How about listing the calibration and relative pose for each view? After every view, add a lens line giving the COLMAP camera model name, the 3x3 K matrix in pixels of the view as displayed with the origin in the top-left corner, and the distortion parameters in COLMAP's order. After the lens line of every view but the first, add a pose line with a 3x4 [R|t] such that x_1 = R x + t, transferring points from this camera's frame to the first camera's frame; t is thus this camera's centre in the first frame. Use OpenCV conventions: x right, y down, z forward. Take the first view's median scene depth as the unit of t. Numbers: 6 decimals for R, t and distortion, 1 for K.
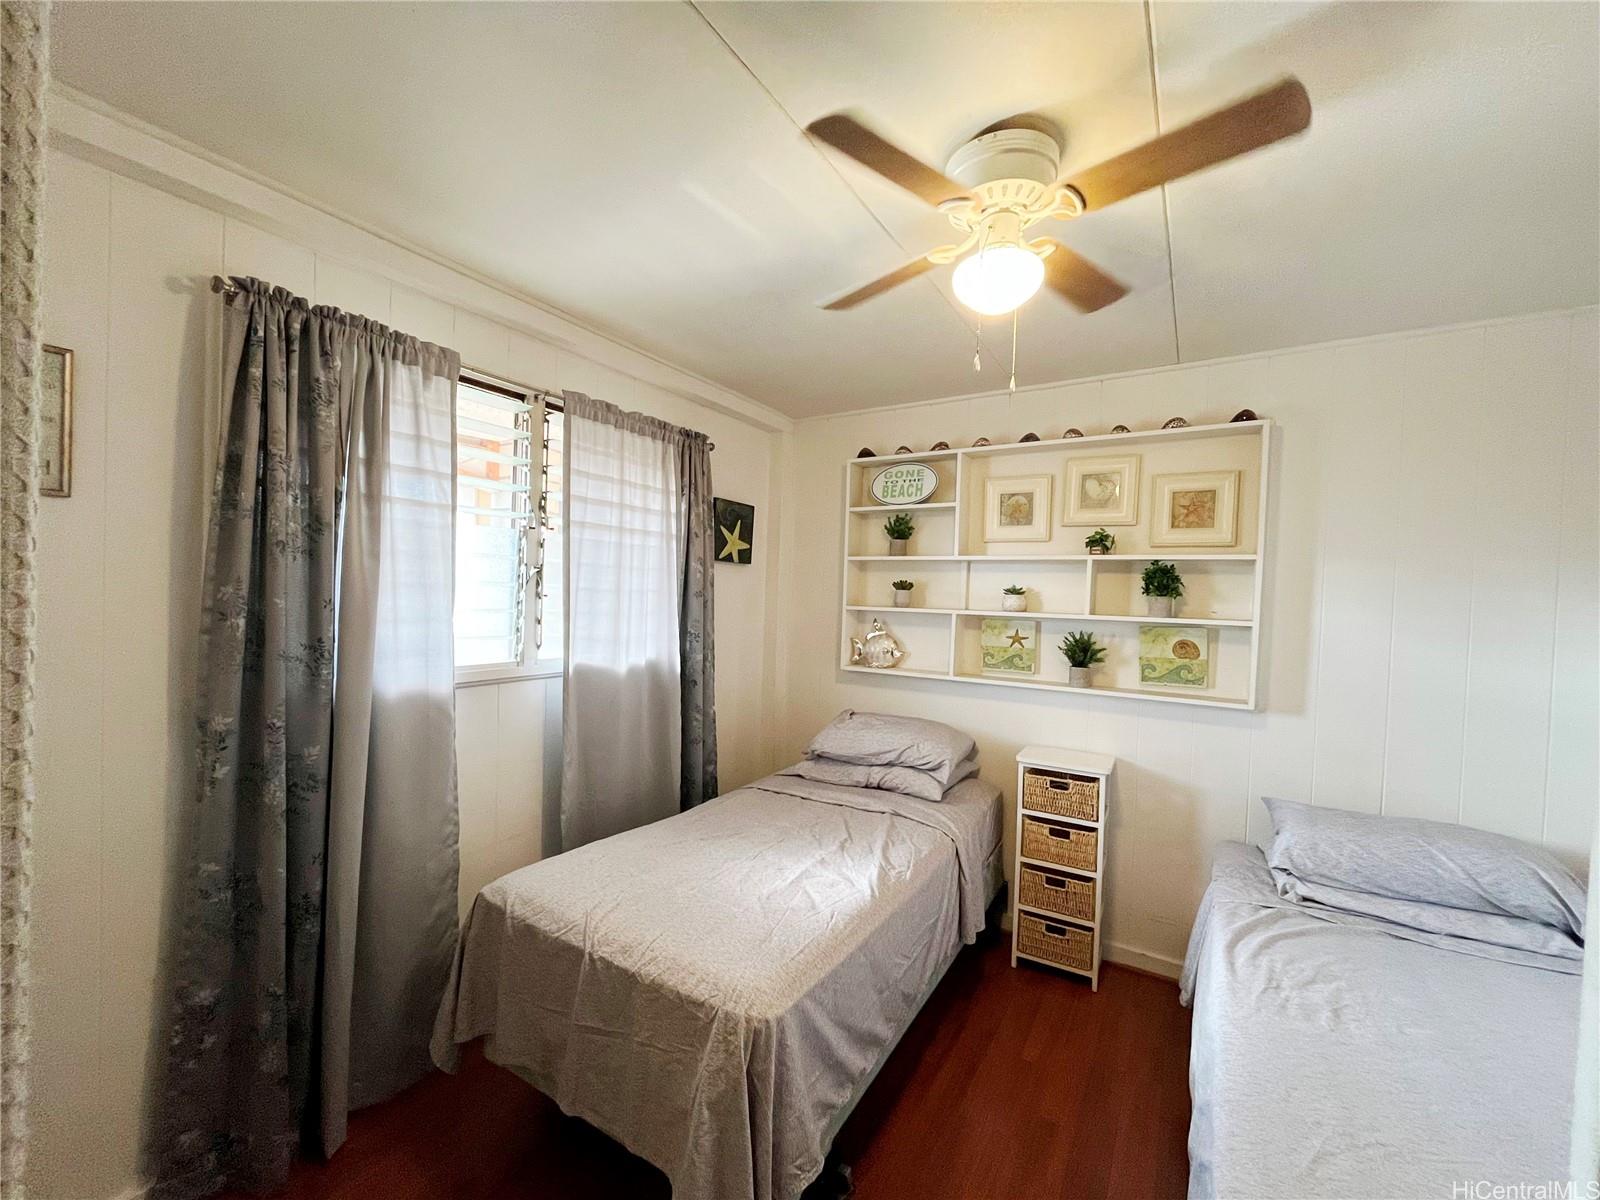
lens RADIAL K [[642.1, 0, 803.8], [0, 642.1, 606.5], [0, 0, 1]] dist [-0.004305, -0.000819]
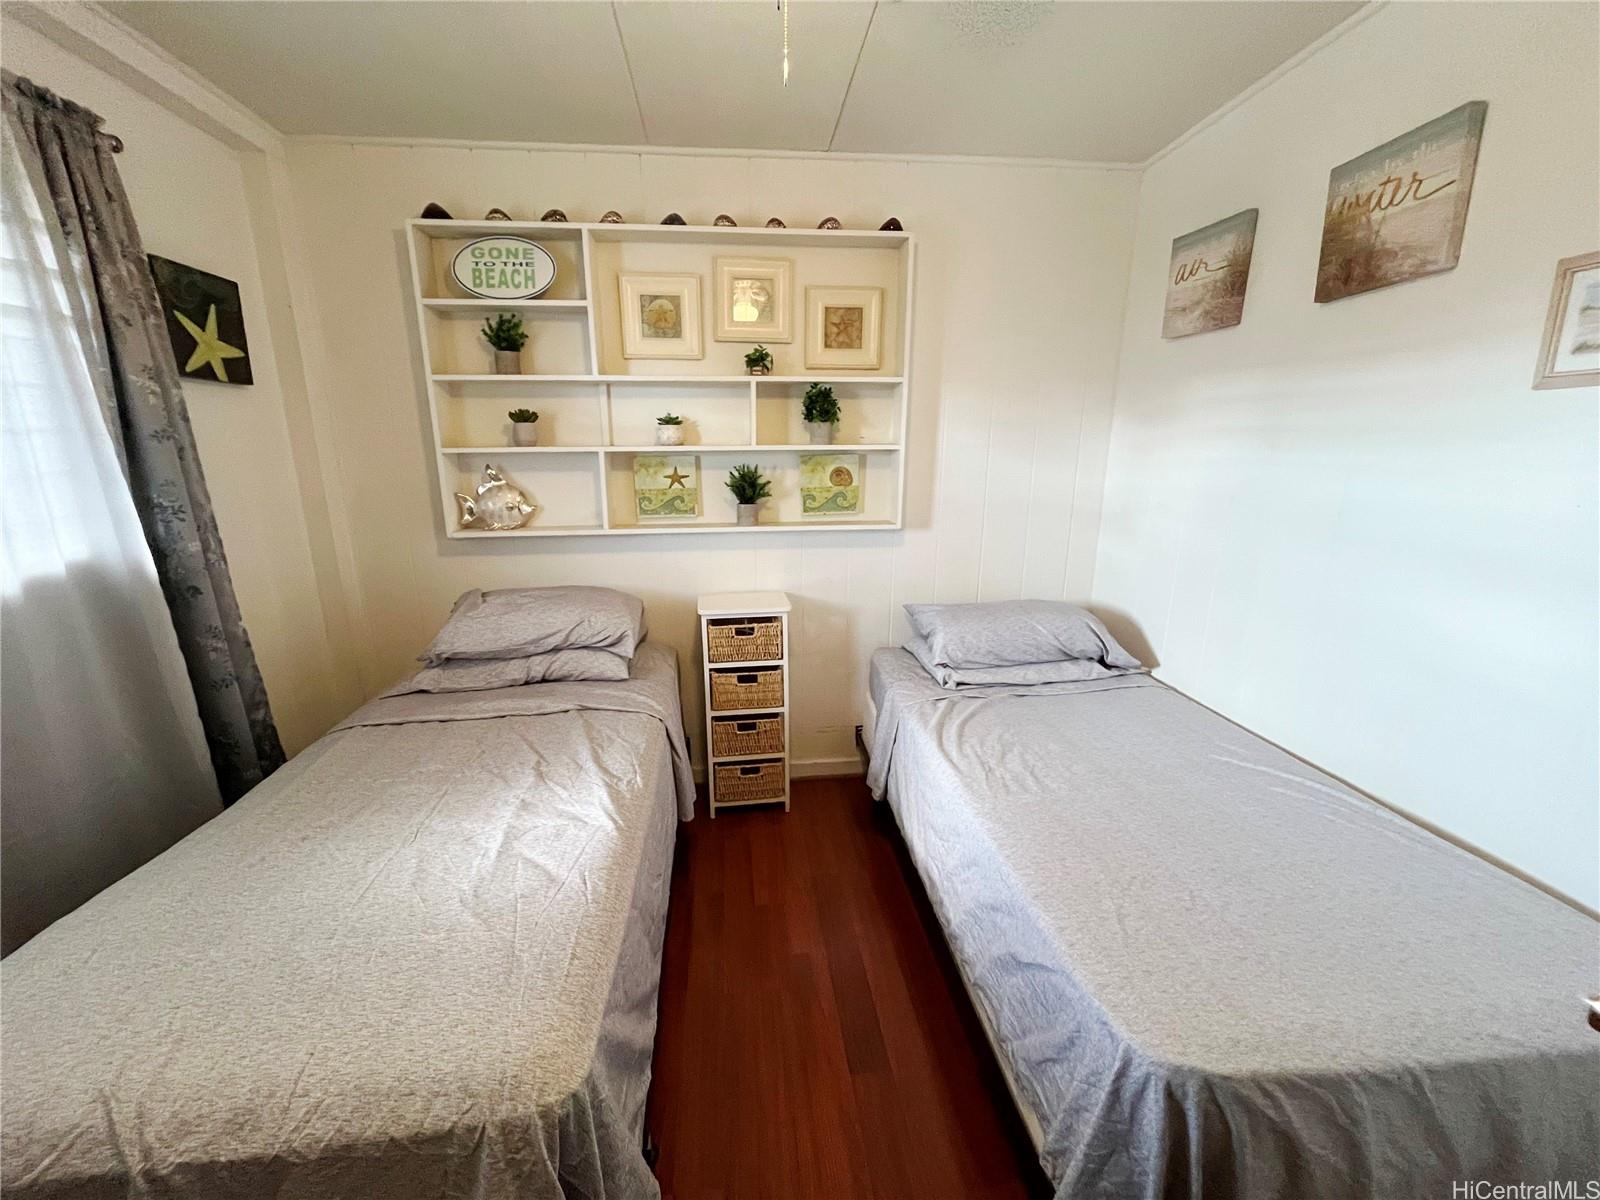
lens RADIAL K [[642.1, 0, 800.4], [0, 642.1, 604.2], [0, 0, 1]] dist [-0.004305, -0.000819]
pose [[0.792448, -0.182183, 0.582096, -0.077855], [0.042000, 0.968384, 0.245904, 0.010464], [-0.608492, -0.170418, 0.775045, 0.216648]]
